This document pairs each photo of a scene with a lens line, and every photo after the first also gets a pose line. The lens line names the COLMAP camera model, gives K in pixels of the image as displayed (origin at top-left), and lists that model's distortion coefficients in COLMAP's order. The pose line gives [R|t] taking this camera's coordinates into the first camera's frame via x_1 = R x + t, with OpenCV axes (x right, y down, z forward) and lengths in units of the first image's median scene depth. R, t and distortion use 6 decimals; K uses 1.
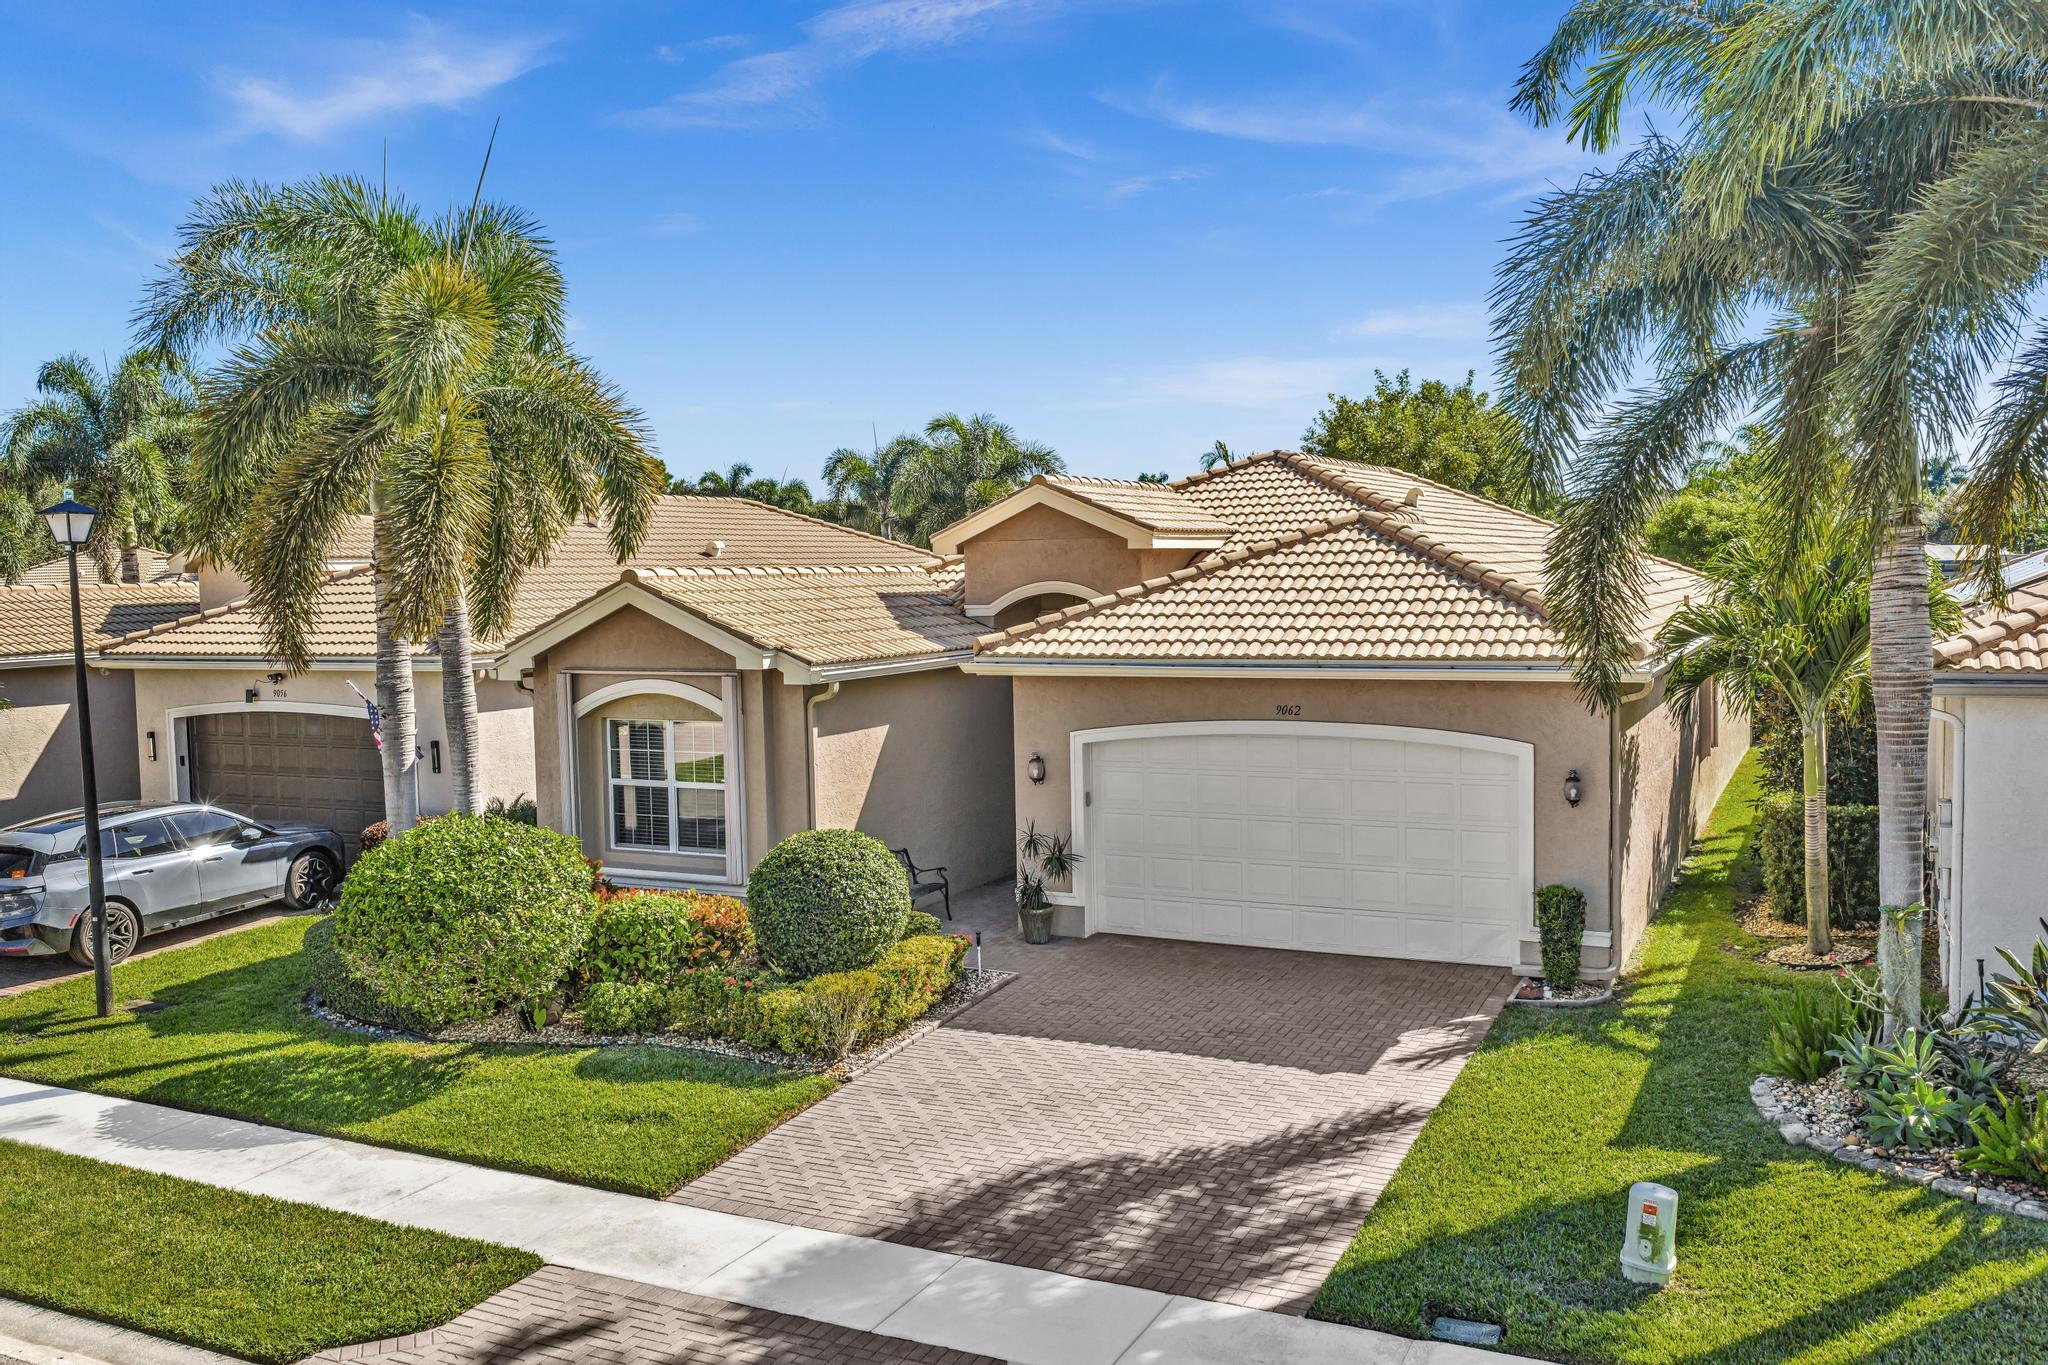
lens RADIAL K [[1696.1, 0, 1030.7], [0, 1696.1, 676.1], [0, 0, 1]] dist [0.017193, -0.033805]
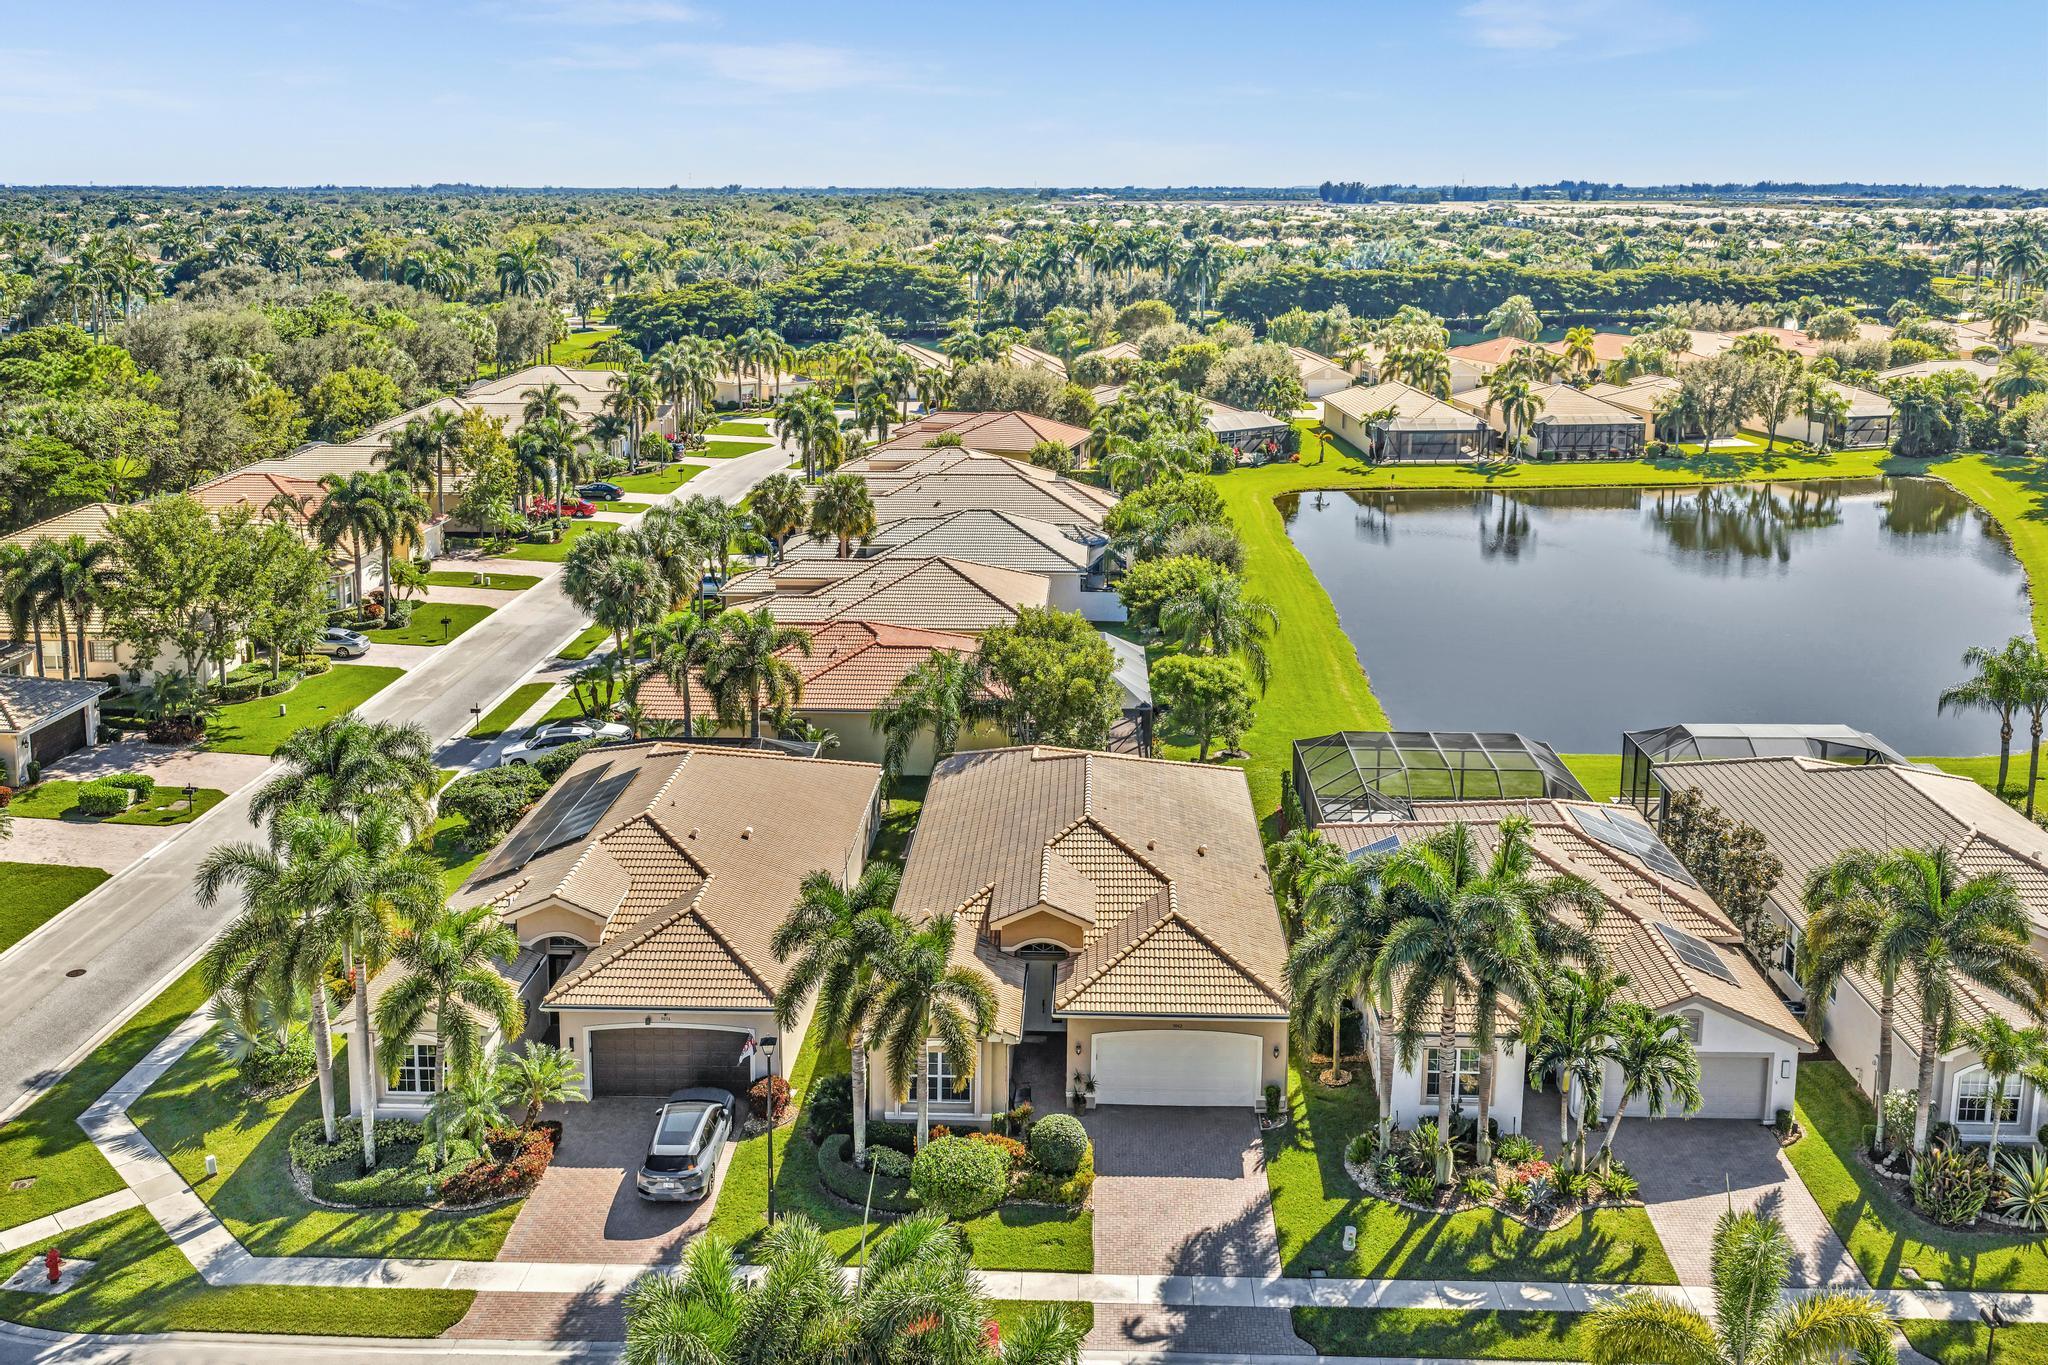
lens RADIAL K [[1815.8, 0, 1055.0], [0, 1815.8, 457.5], [0, 0, 1]] dist [0.005612, -0.000512]
pose [[0.910457, -0.039584, 0.411706, -1.342831], [0.002399, 0.995898, 0.090447, -1.298731], [-0.413597, -0.081360, 0.906817, -1.698784]]
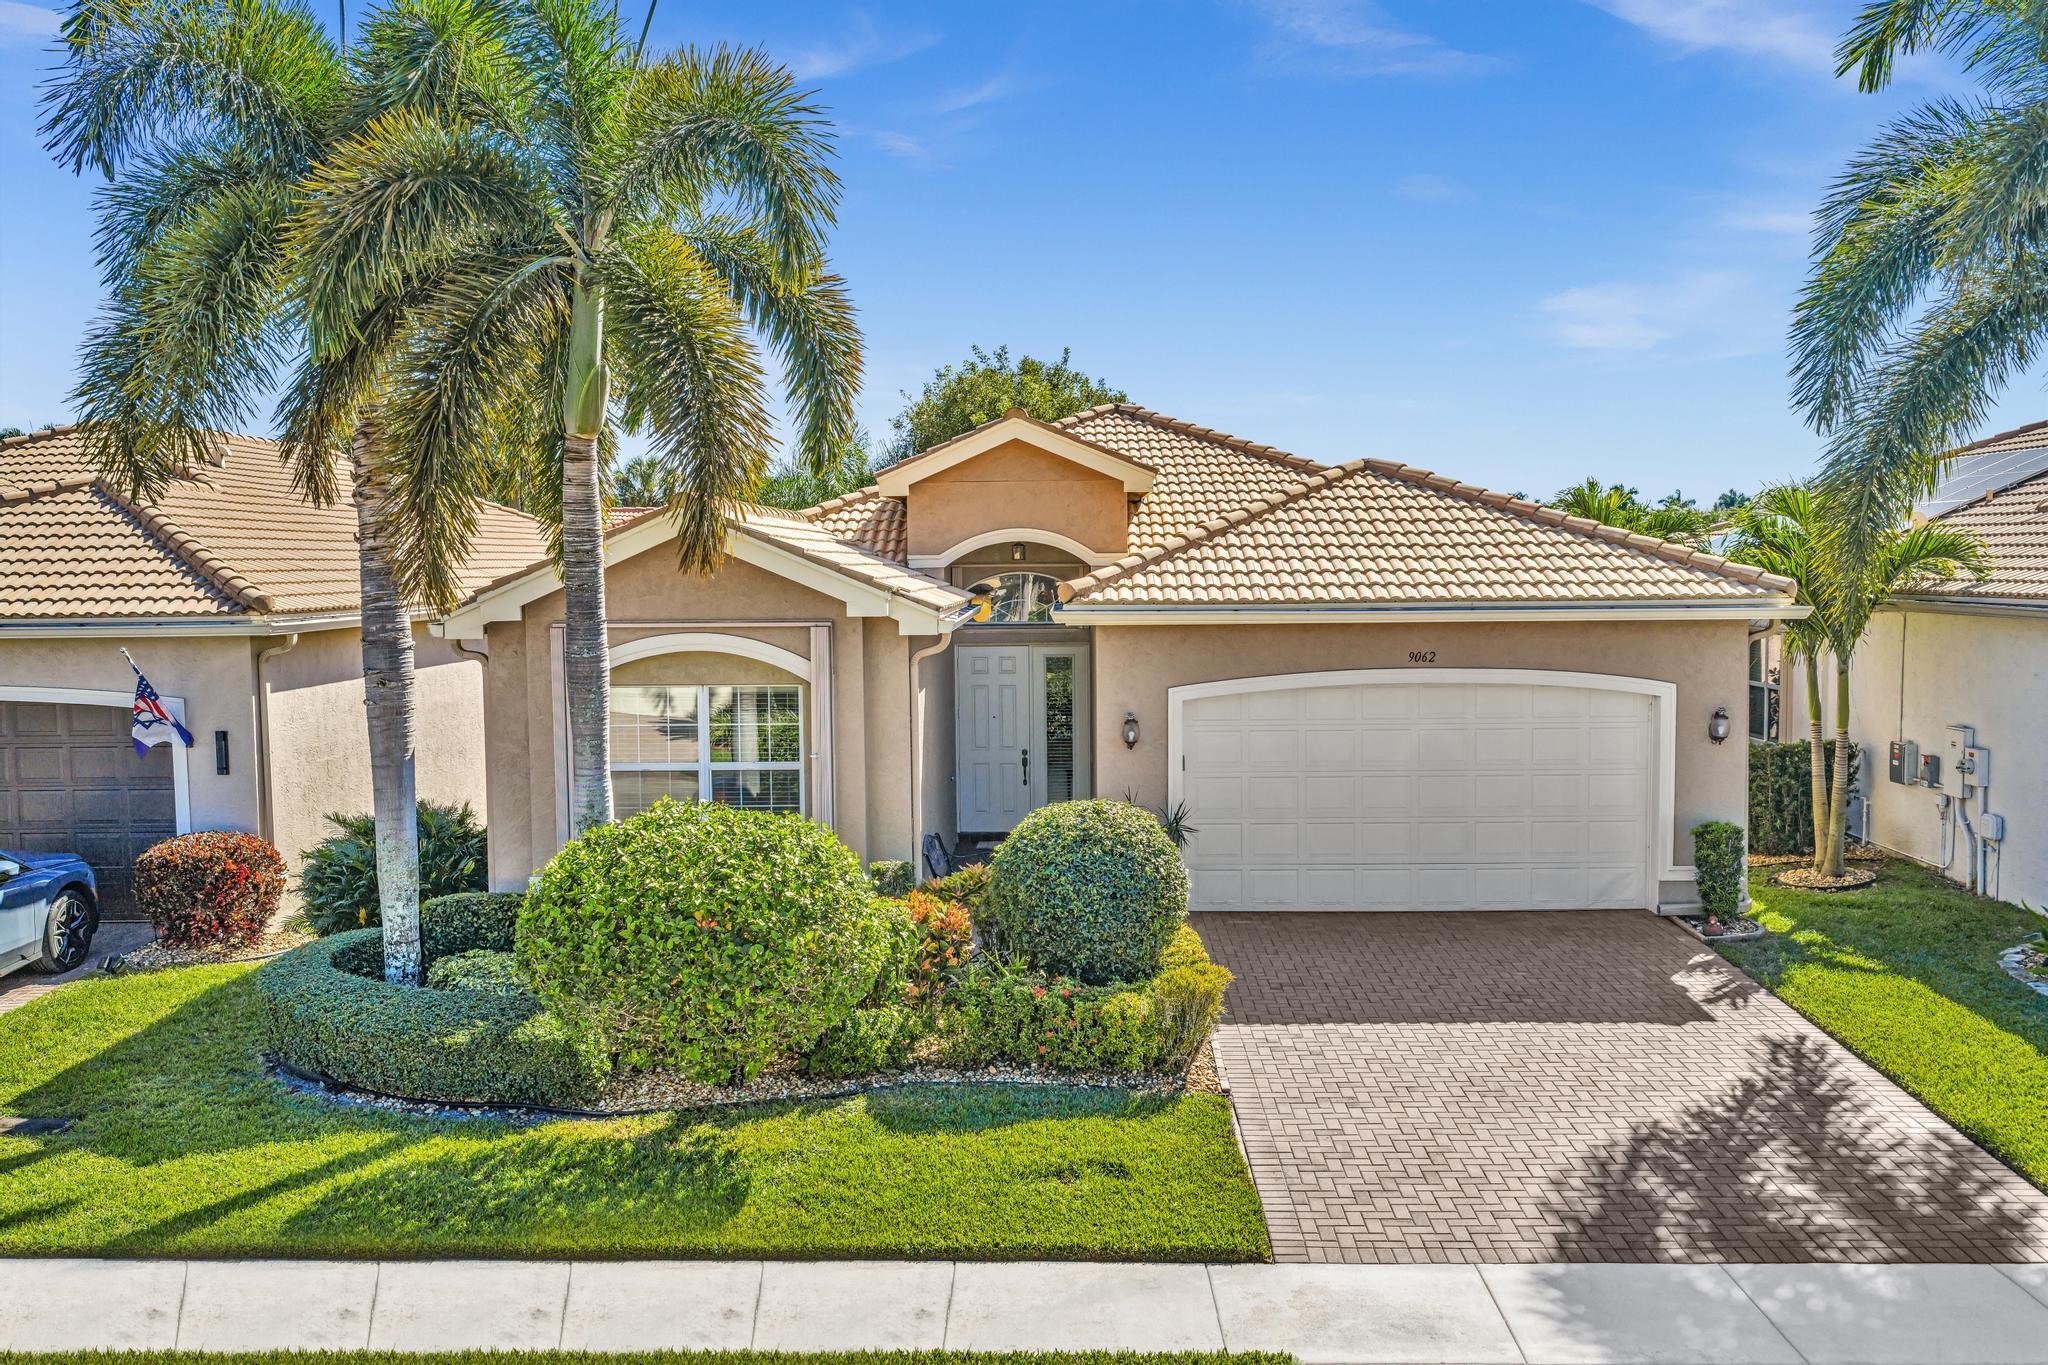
lens RADIAL K [[1696.1, 0, 1030.7], [0, 1696.1, 676.1], [0, 0, 1]] dist [0.017193, -0.033805]
pose [[0.907571, -0.018038, 0.419511, -0.485933], [0.018766, 0.999821, 0.002392, 0.026893], [-0.419479, 0.005702, 0.907747, 0.256175]]
